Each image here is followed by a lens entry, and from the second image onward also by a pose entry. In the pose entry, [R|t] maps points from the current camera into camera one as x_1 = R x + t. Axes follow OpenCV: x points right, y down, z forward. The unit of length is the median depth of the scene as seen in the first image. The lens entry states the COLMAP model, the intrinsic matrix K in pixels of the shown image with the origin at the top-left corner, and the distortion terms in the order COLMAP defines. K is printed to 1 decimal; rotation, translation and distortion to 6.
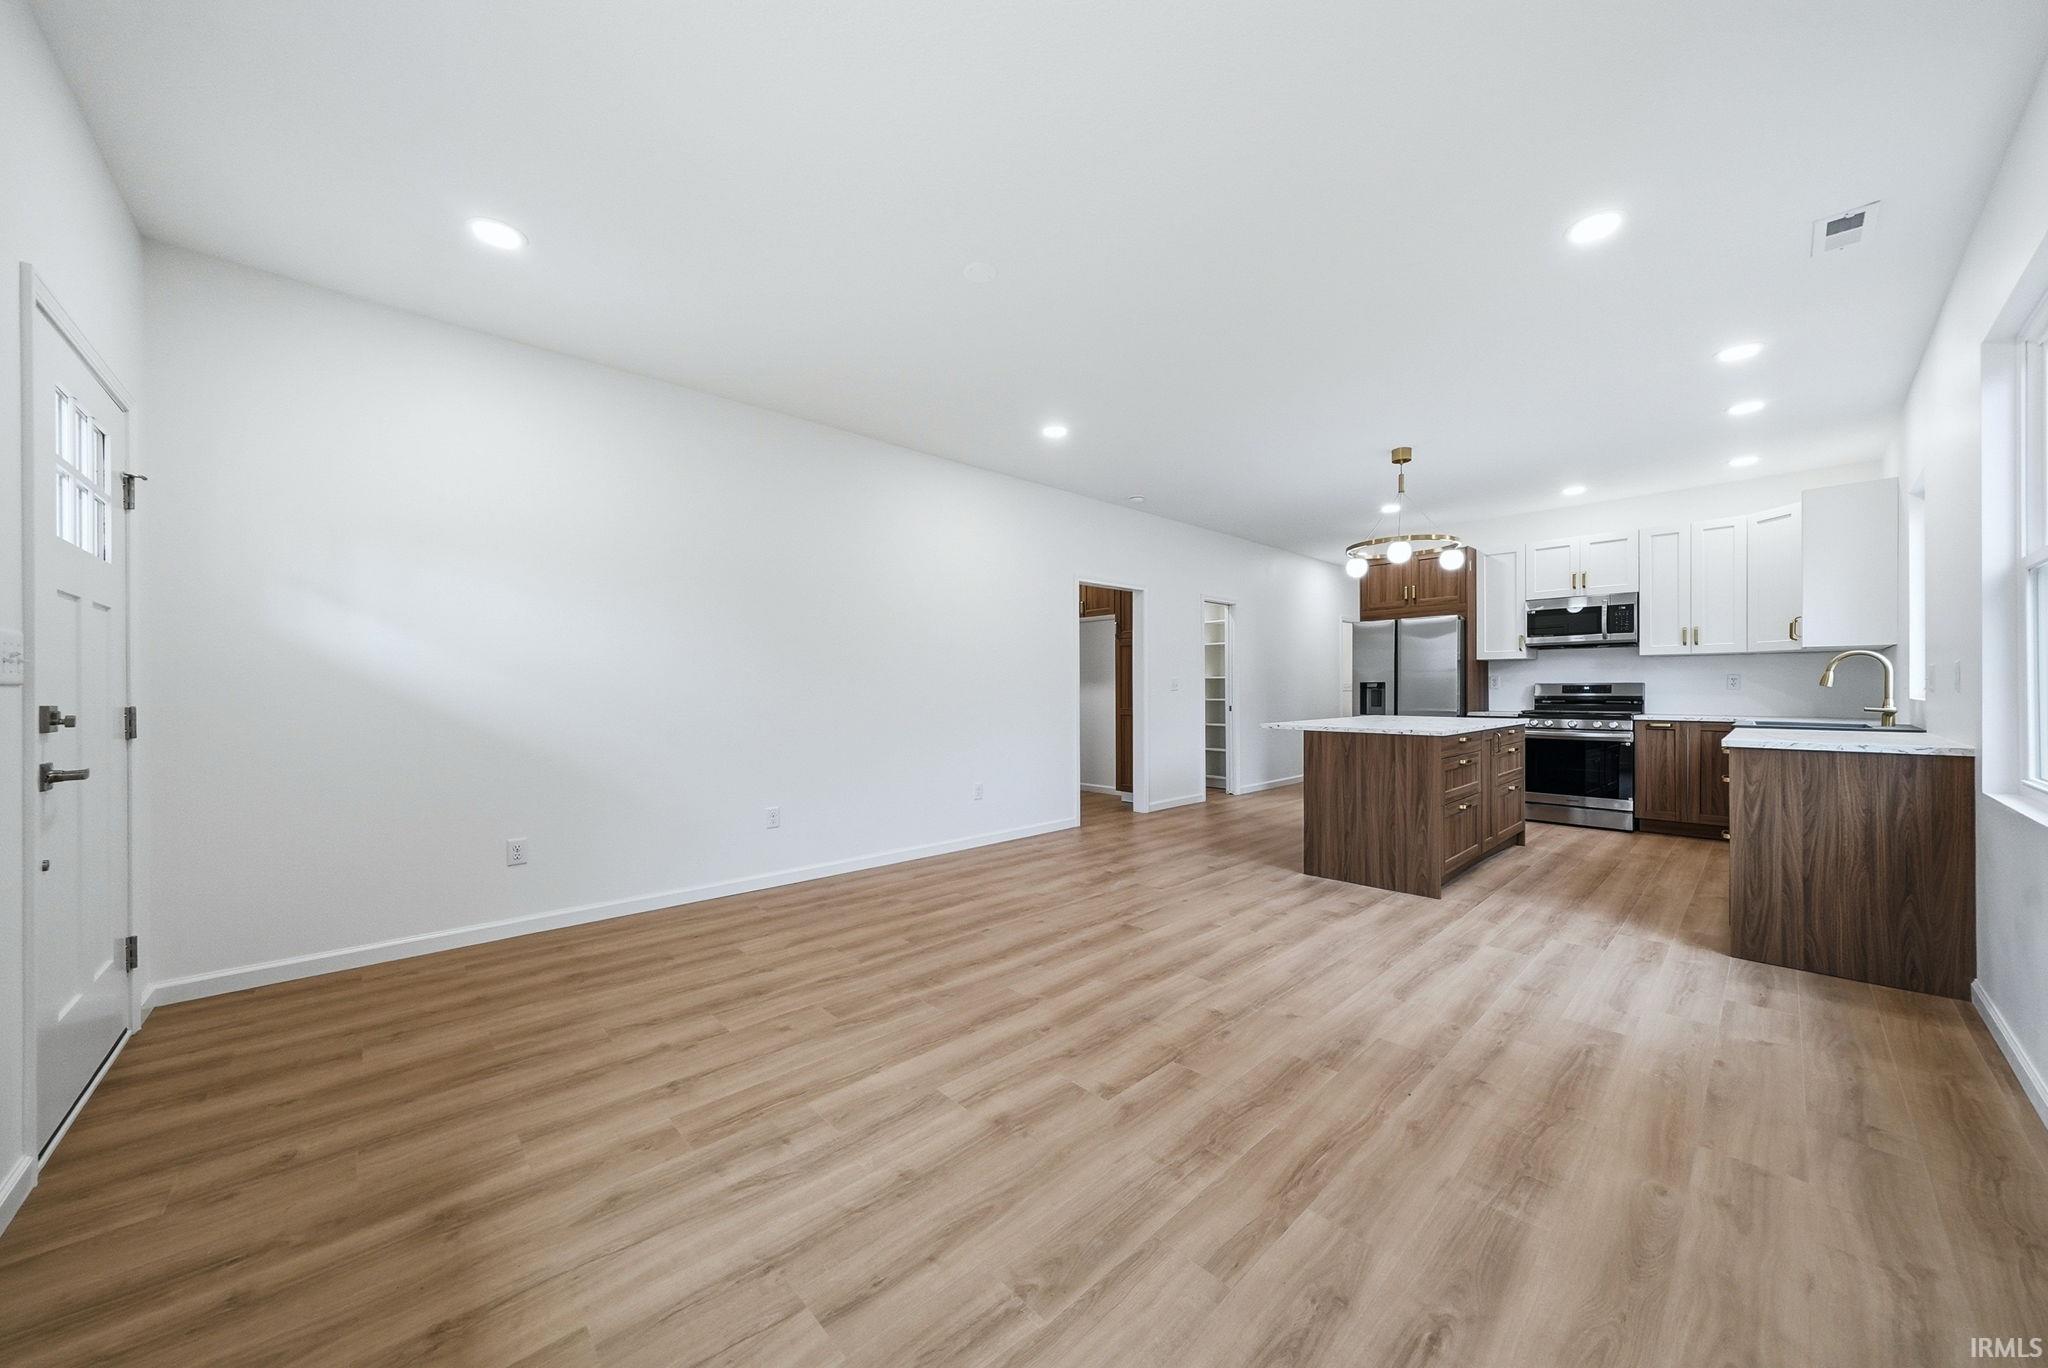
lens RADIAL K [[713.4, 0, 1025.2], [0, 713.4, 687.4], [0, 0, 1]] dist [-0.001403, 0.000070]
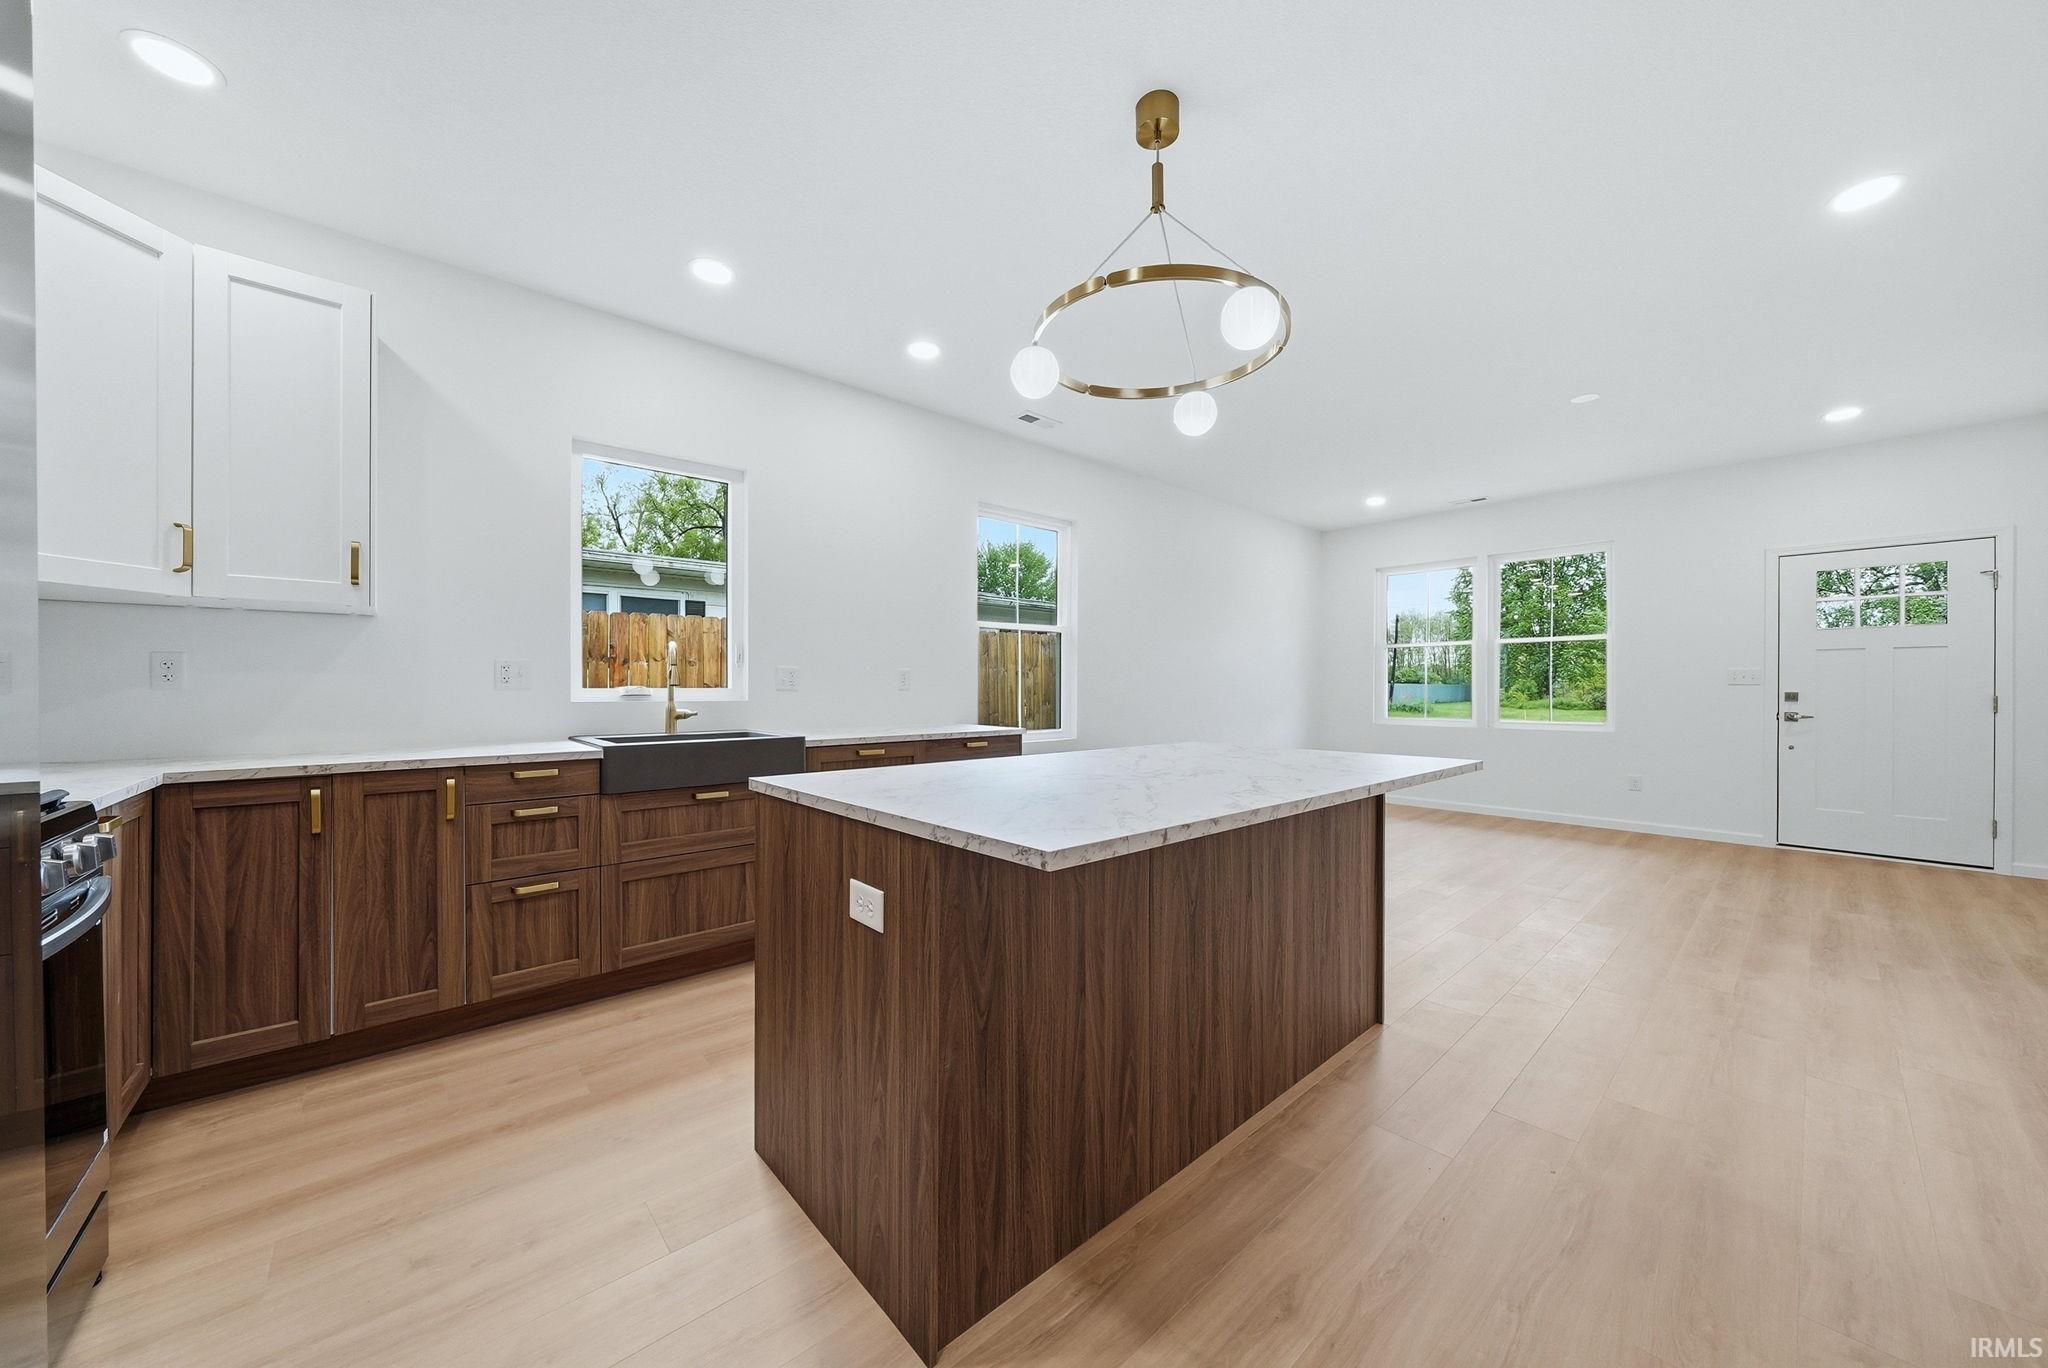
lens RADIAL K [[713.4, 0, 1014.9], [0, 713.4, 688.4], [0, 0, 1]] dist [-0.001403, 0.000070]
pose [[-0.999600, 0.002244, 0.028200, 0.616431], [0.002311, 0.999995, 0.002324, -0.000393], [-0.028195, 0.002388, -0.999600, 1.456657]]
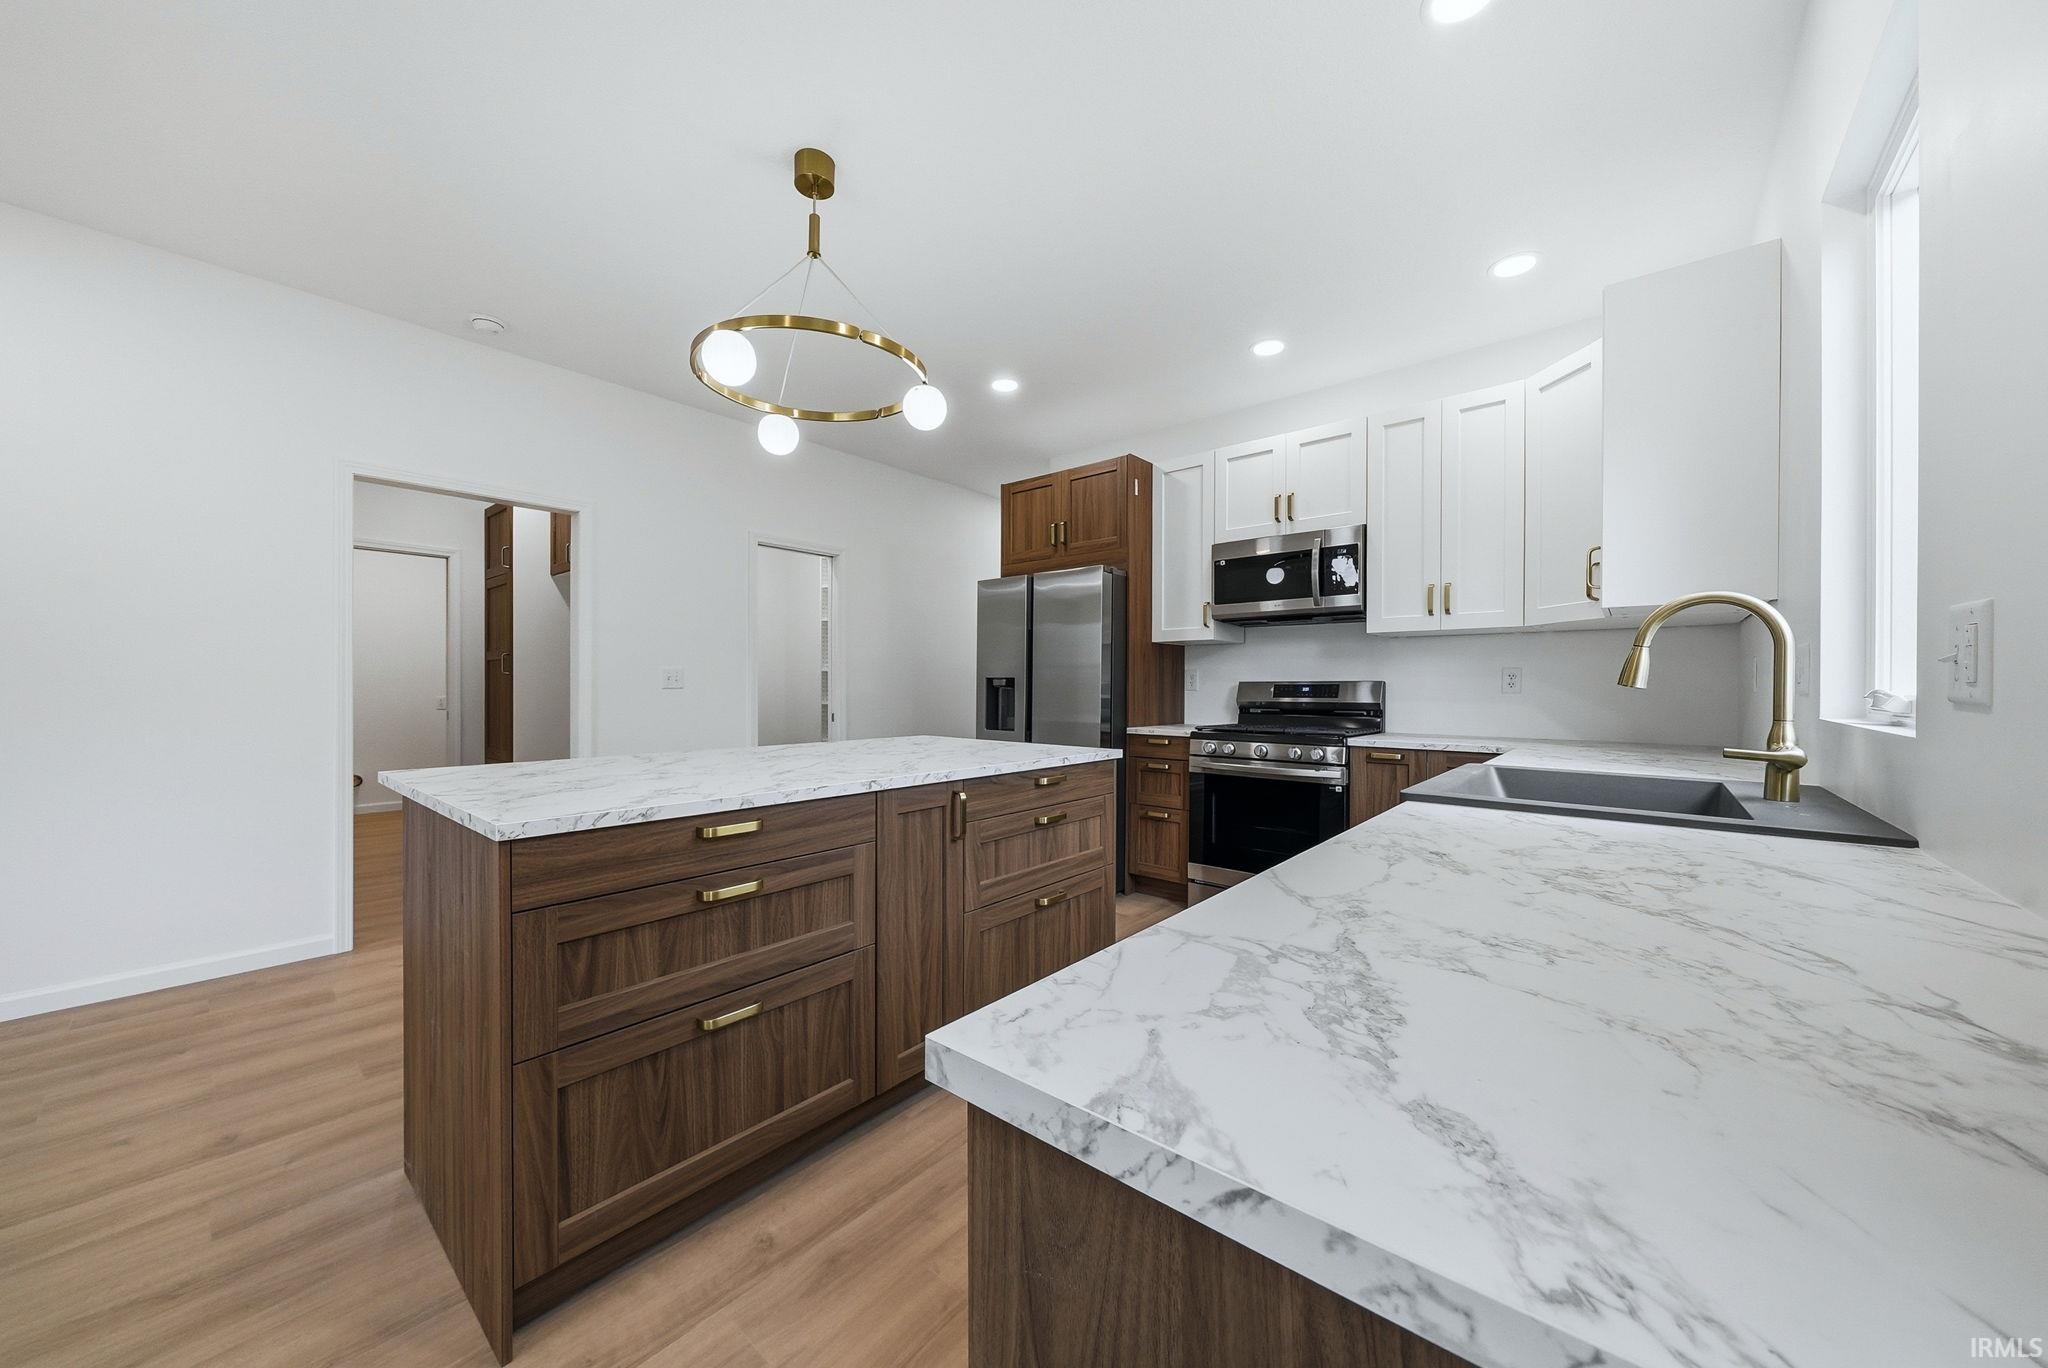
lens RADIAL K [[713.4, 0, 1028.0], [0, 713.4, 689.1], [0, 0, 1]] dist [-0.001403, 0.000070]
pose [[0.993559, 0.007594, 0.113059, 0.631786], [-0.008098, 0.999959, 0.003998, 0.000262], [-0.113024, -0.004888, 0.993580, 0.547037]]
